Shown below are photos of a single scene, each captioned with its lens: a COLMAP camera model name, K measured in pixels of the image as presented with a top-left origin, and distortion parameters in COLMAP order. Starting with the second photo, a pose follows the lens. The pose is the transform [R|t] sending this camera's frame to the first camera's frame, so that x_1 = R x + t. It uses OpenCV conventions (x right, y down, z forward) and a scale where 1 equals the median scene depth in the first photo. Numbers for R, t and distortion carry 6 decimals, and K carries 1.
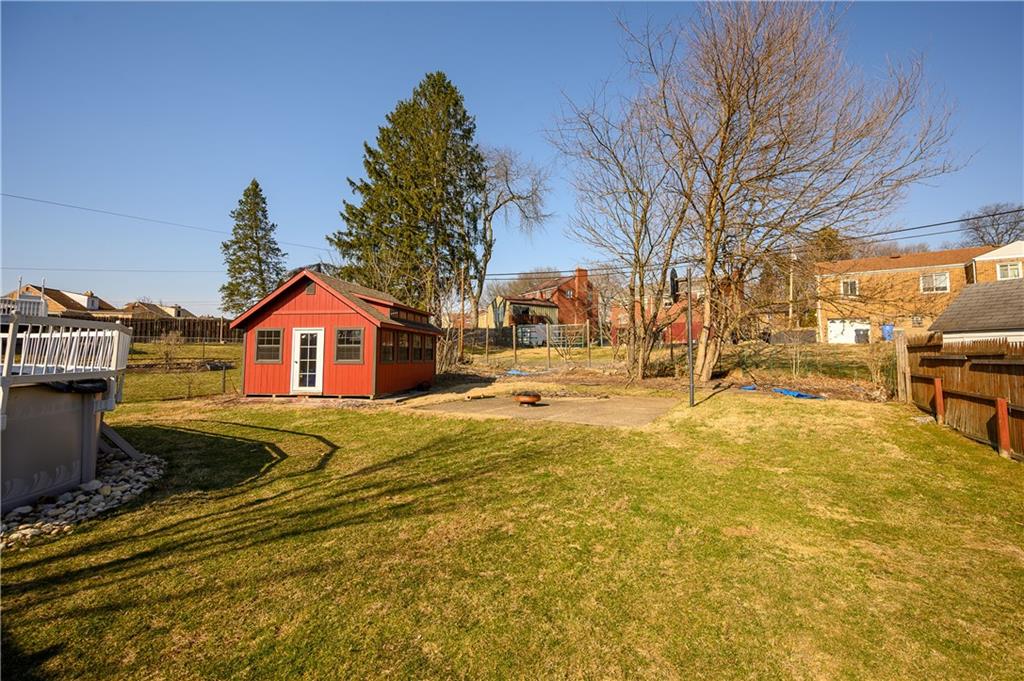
lens RADIAL K [[407.3, 0, 517.6], [0, 407.3, 328.7], [0, 0, 1]] dist [-0.000428, -0.000007]
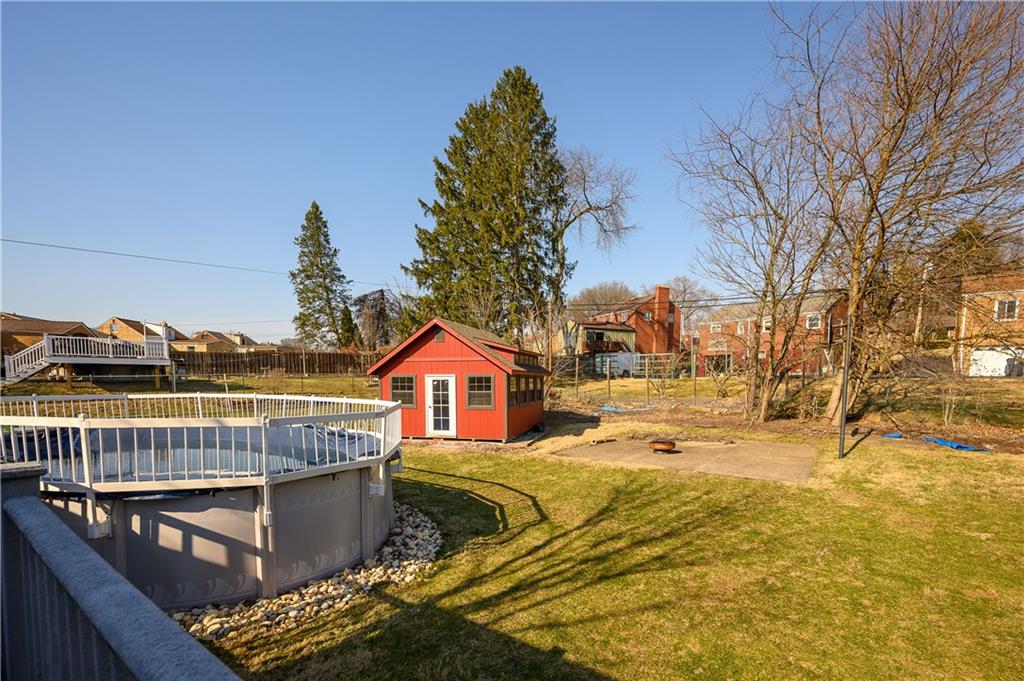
lens RADIAL K [[439.5, 0, 511.7], [0, 439.5, 414.4], [0, 0, 1]] dist [-0.001022, -0.000292]
pose [[0.992672, 0.005425, -0.120719, -0.087542], [0.012758, 0.988704, 0.149340, -0.030498], [0.120165, -0.149786, 0.981389, -0.045653]]
